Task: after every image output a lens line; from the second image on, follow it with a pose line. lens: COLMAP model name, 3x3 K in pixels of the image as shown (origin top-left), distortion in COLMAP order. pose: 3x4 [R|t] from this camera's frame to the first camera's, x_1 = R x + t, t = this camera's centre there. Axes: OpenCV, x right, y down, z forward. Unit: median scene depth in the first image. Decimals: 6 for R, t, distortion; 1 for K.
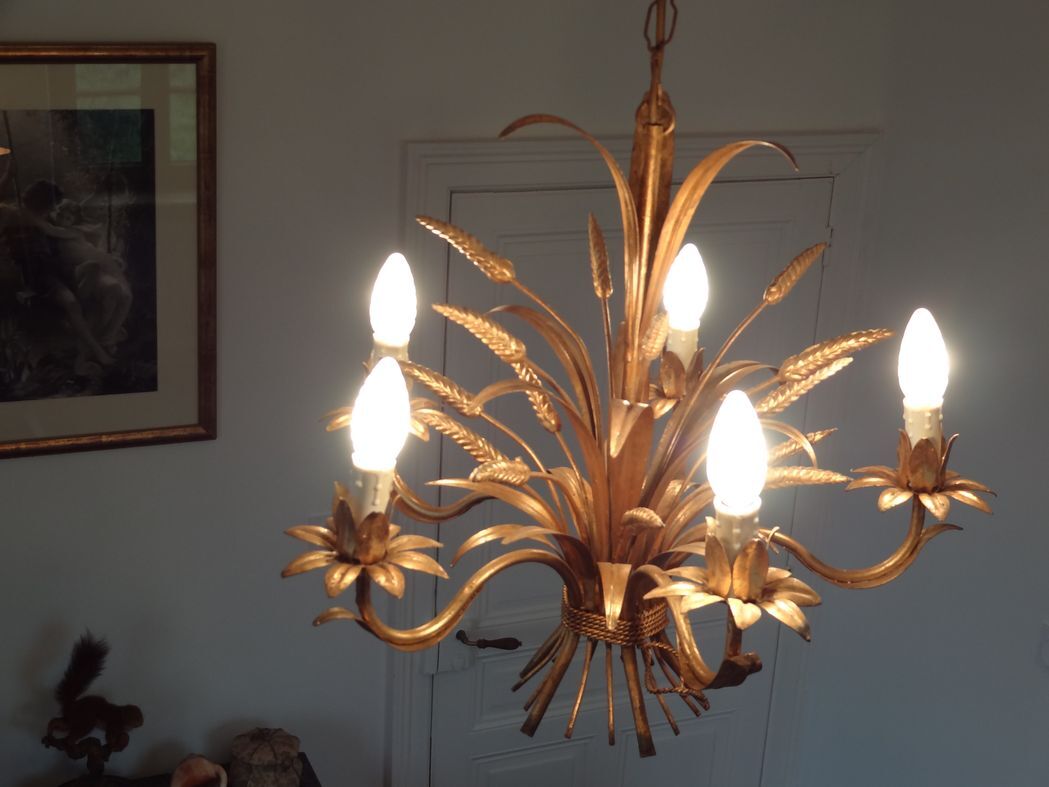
lens RADIAL K [[1681.3, 0, 541.8], [0, 1681.3, 424.1], [0, 0, 1]] dist [-0.005156, 0.000000]
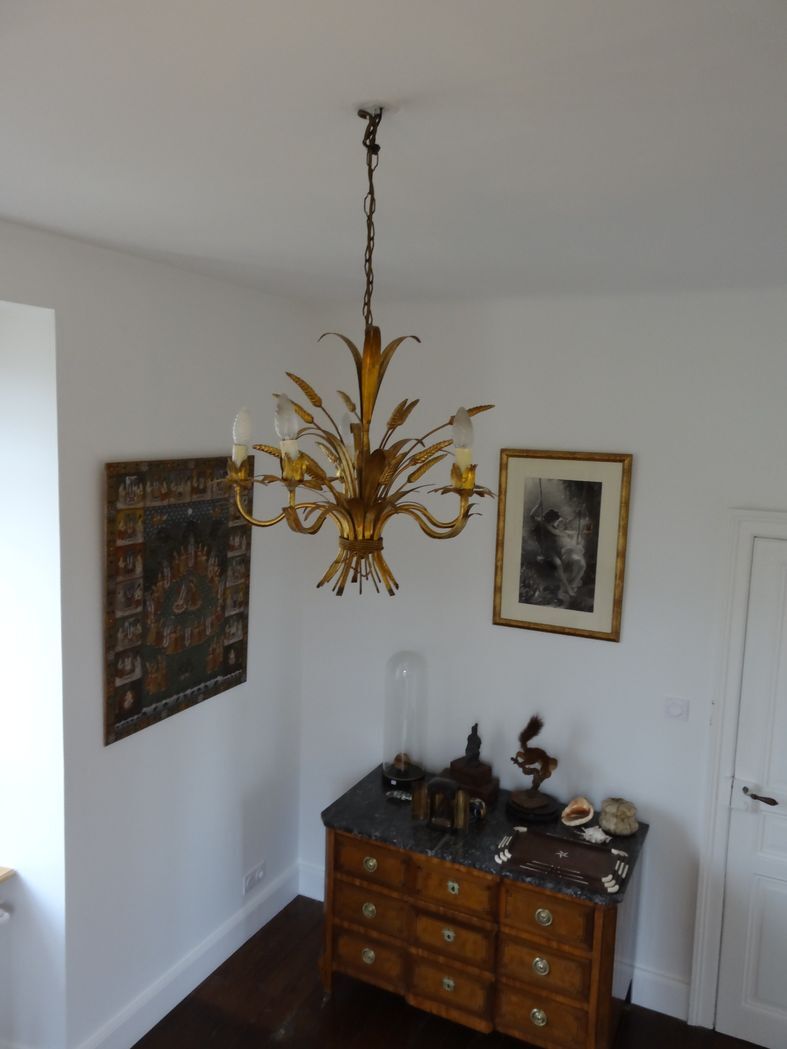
lens RADIAL K [[805.7, 0, 395.4], [0, 805.7, 527.4], [0, 0, 1]] dist [0.024688, 0.011334]
pose [[0.660536, 0.061945, -0.748235, 0.936865], [-0.260146, 0.953737, -0.150697, 0.246255], [0.704284, 0.294191, 0.646092, 0.305266]]
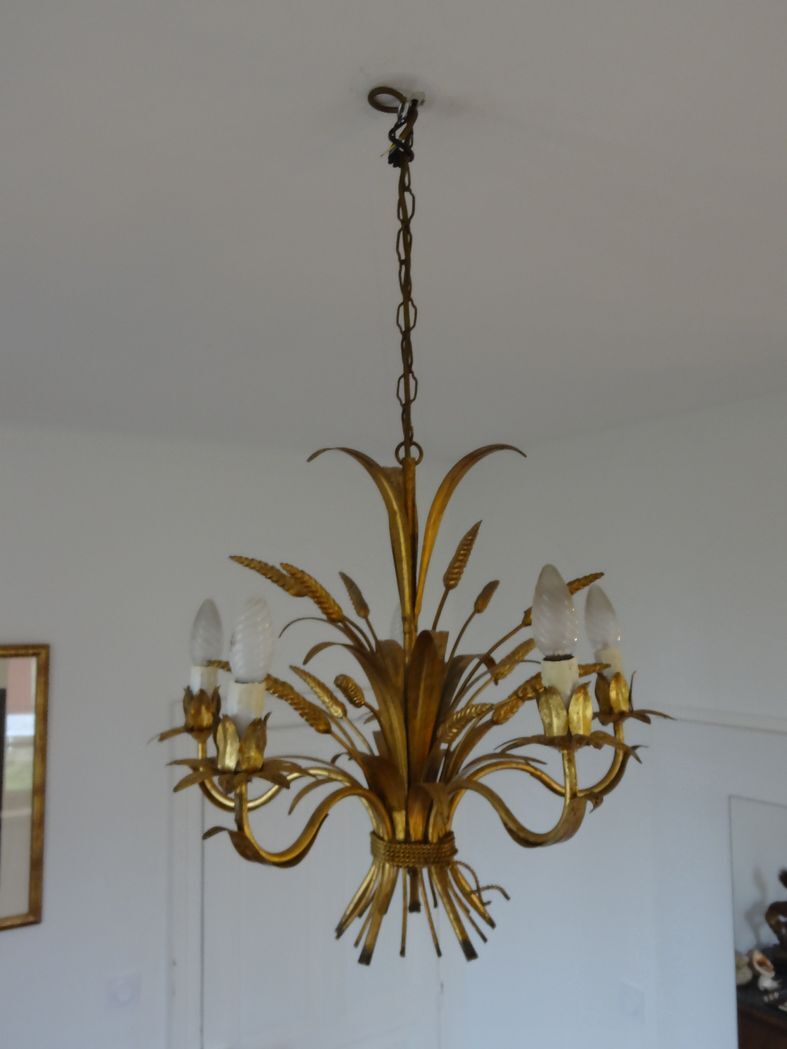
lens RADIAL K [[935.2, 0, 398.2], [0, 935.2, 519.3], [0, 0, 1]] dist [-0.000767, -0.010002]
pose [[0.959518, -0.046236, 0.277825, -0.148775], [0.160489, 0.900375, -0.404435, 0.170433], [-0.231447, 0.432650, 0.871347, 0.298384]]
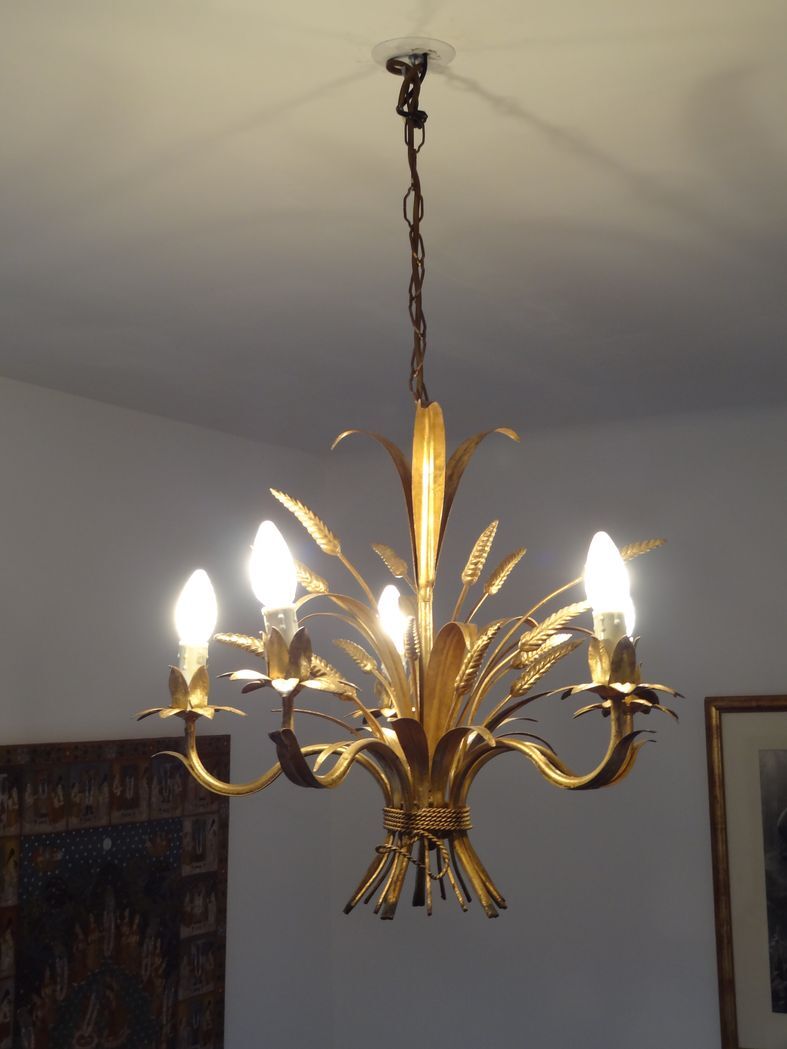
lens RADIAL K [[1564.9, 0, 396.8], [0, 1564.9, 515.5], [0, 0, 1]] dist [0.015994, 0.000000]
pose [[0.603211, -0.167931, -0.779702, 0.961108], [-0.231025, 0.898886, -0.372331, 0.337744], [0.763390, 0.404725, 0.503422, 0.337280]]
